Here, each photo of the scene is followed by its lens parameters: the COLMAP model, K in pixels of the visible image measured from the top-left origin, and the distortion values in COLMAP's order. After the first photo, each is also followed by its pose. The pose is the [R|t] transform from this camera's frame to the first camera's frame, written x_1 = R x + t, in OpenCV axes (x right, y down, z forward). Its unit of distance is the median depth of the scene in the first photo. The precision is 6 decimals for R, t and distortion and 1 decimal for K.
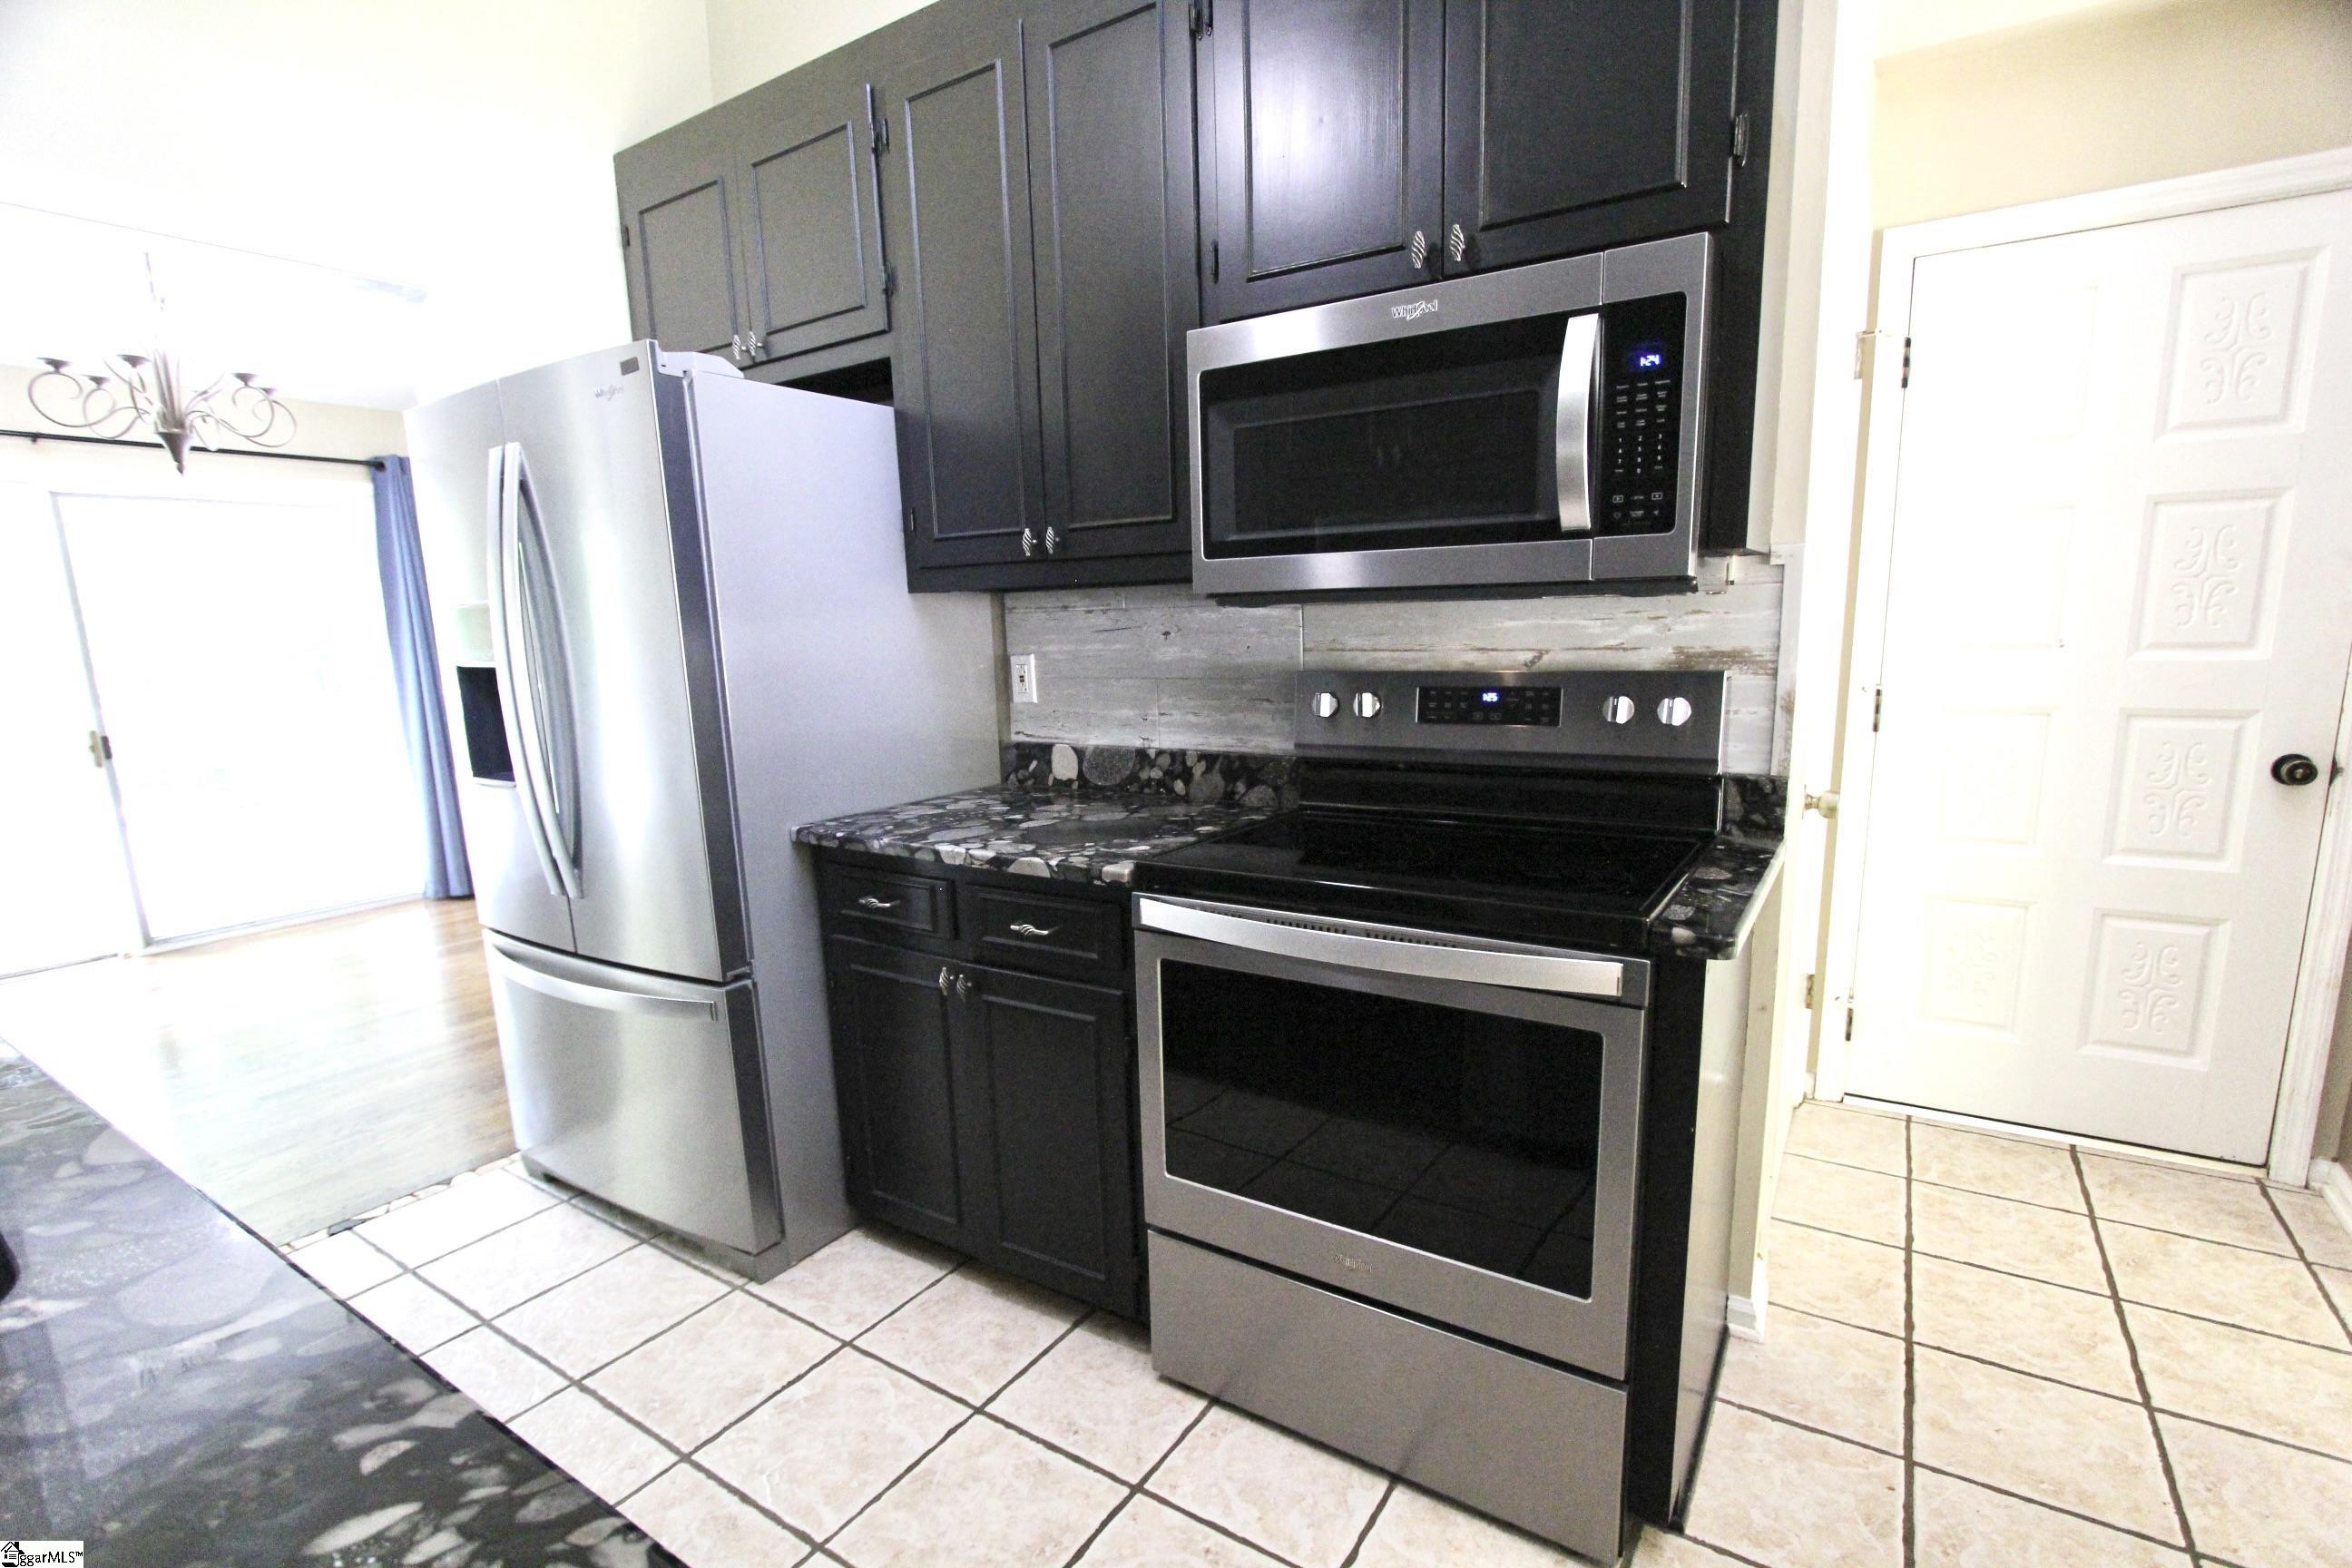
lens RADIAL K [[1087.1, 0, 1178.6], [0, 1087.1, 855.2], [0, 0, 1]] dist [-0.024349, -0.000039]
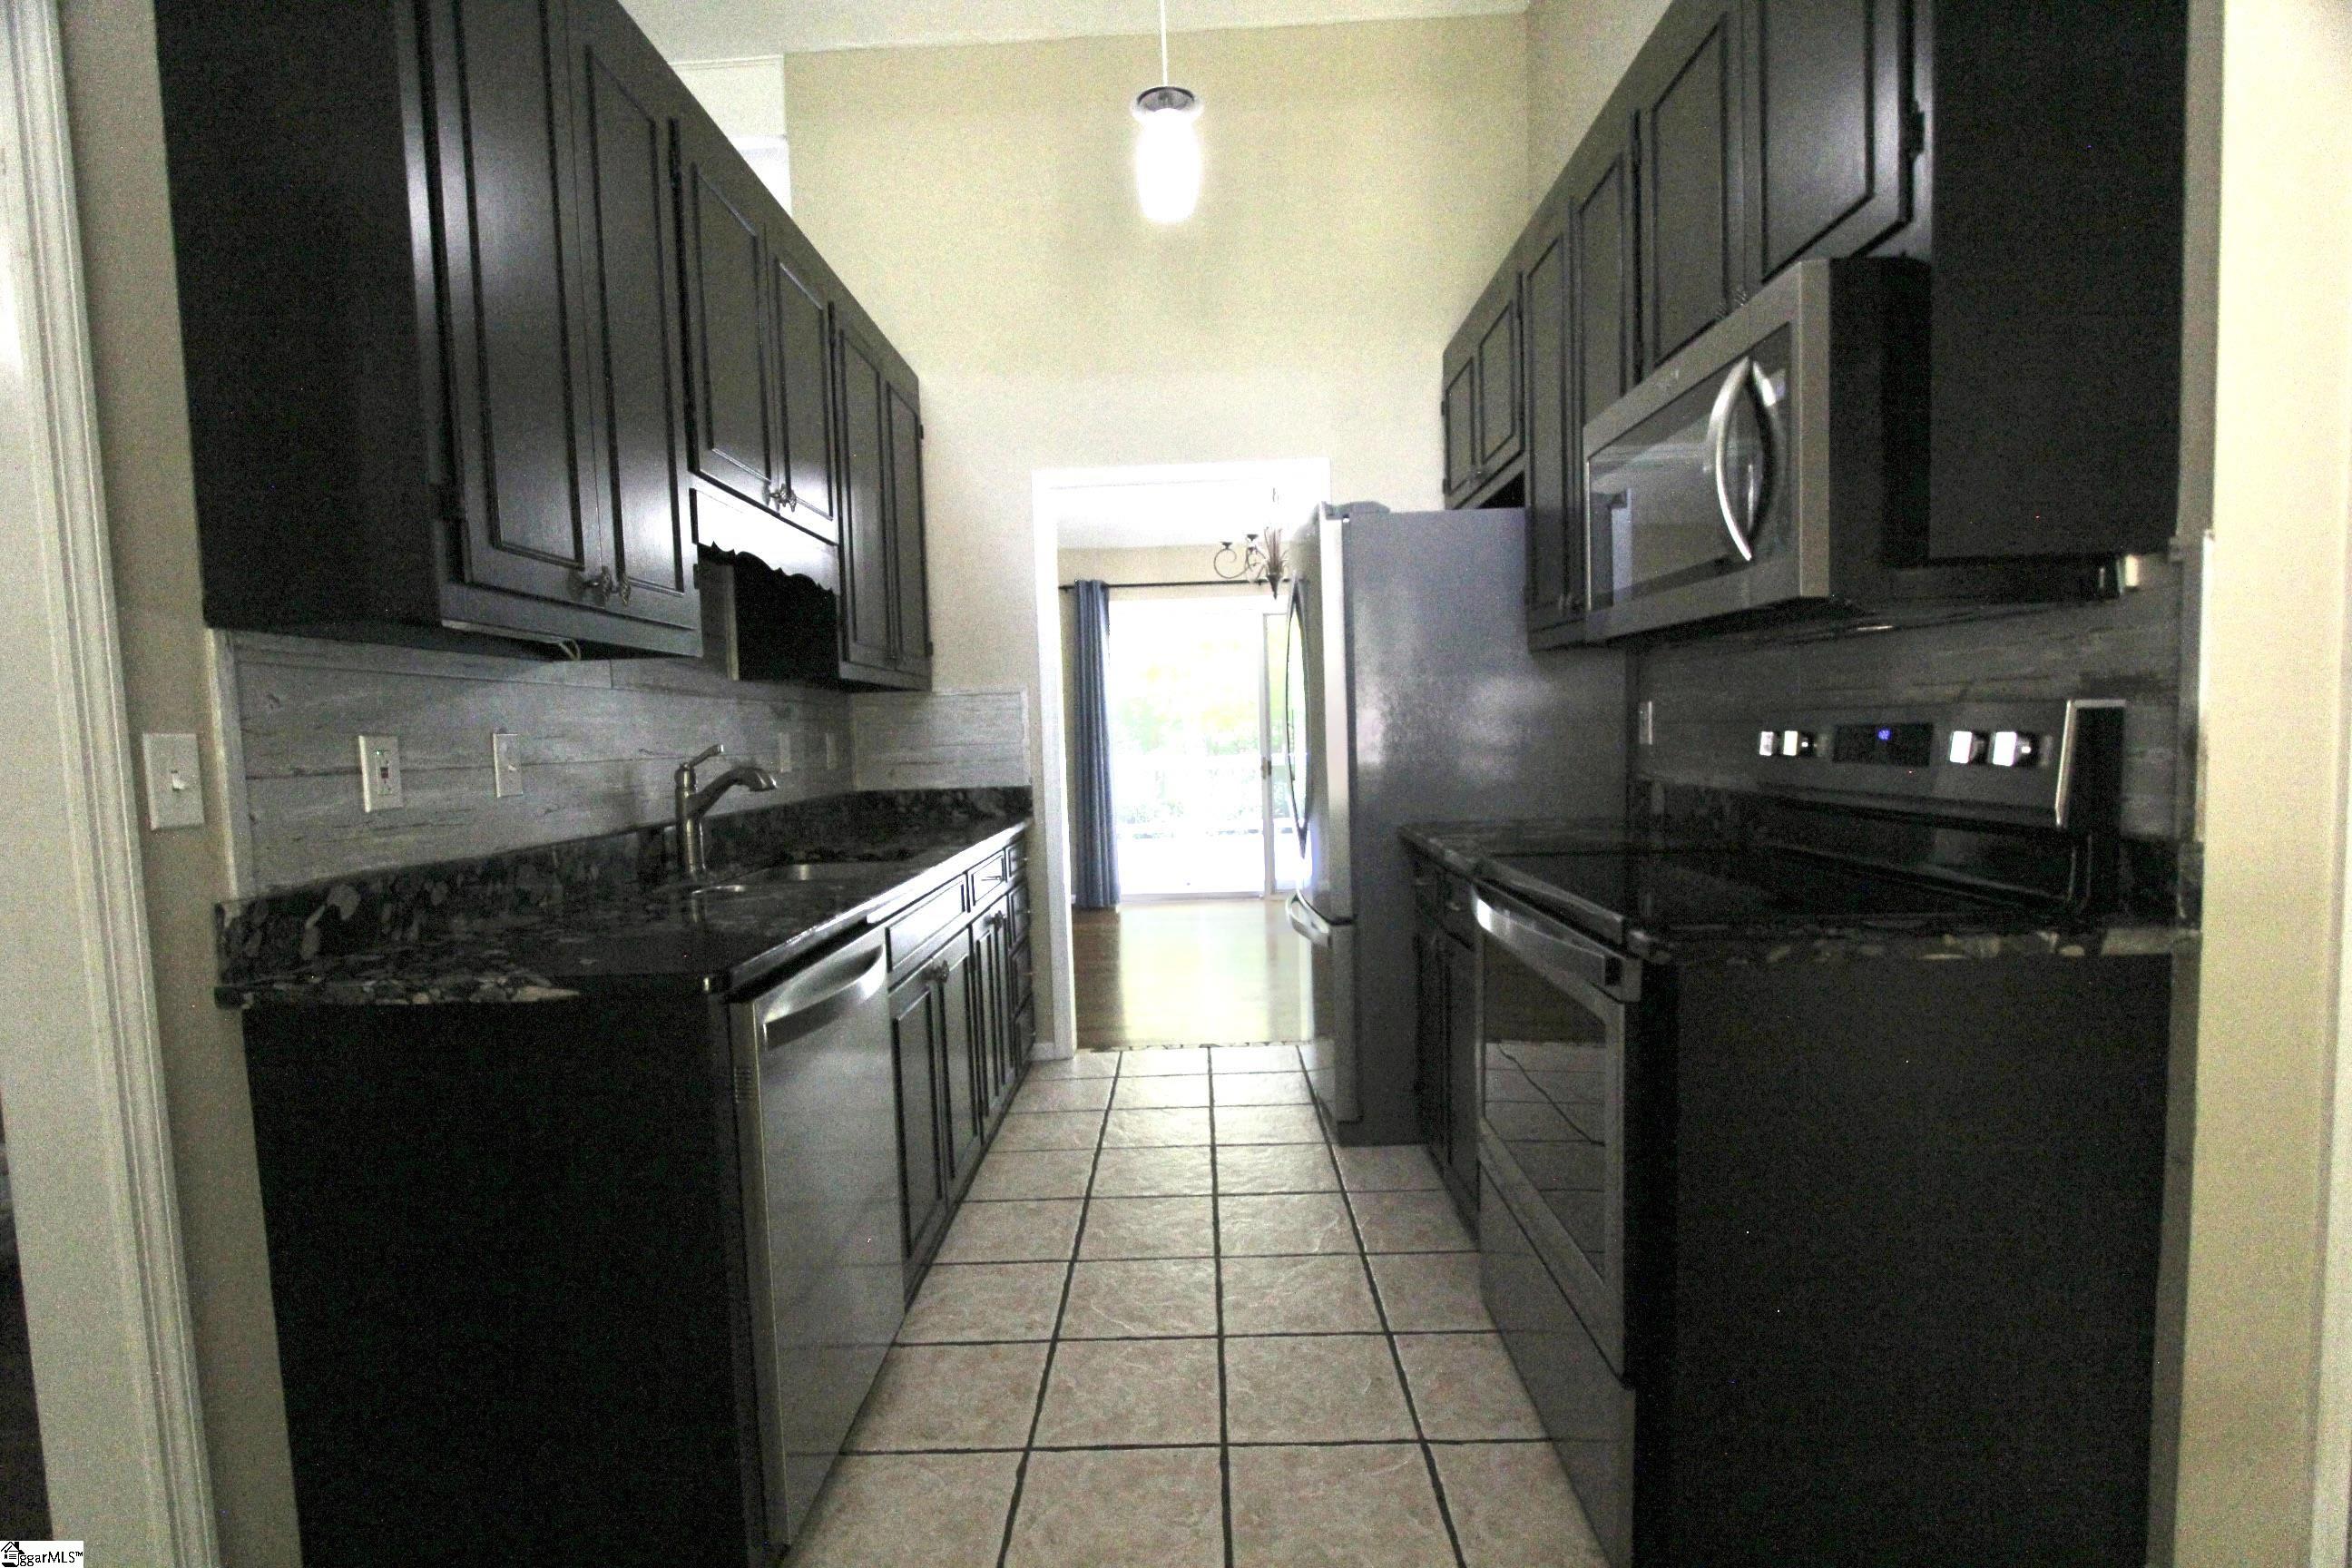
lens RADIAL K [[1087.1, 0, 1178.6], [0, 1087.1, 855.2], [0, 0, 1]] dist [-0.024349, -0.000039]
pose [[0.530204, 0.106310, -0.841179, 0.645343], [-0.158366, 0.987066, 0.024928, 0.023343], [0.832949, 0.119997, 0.540182, 0.018621]]
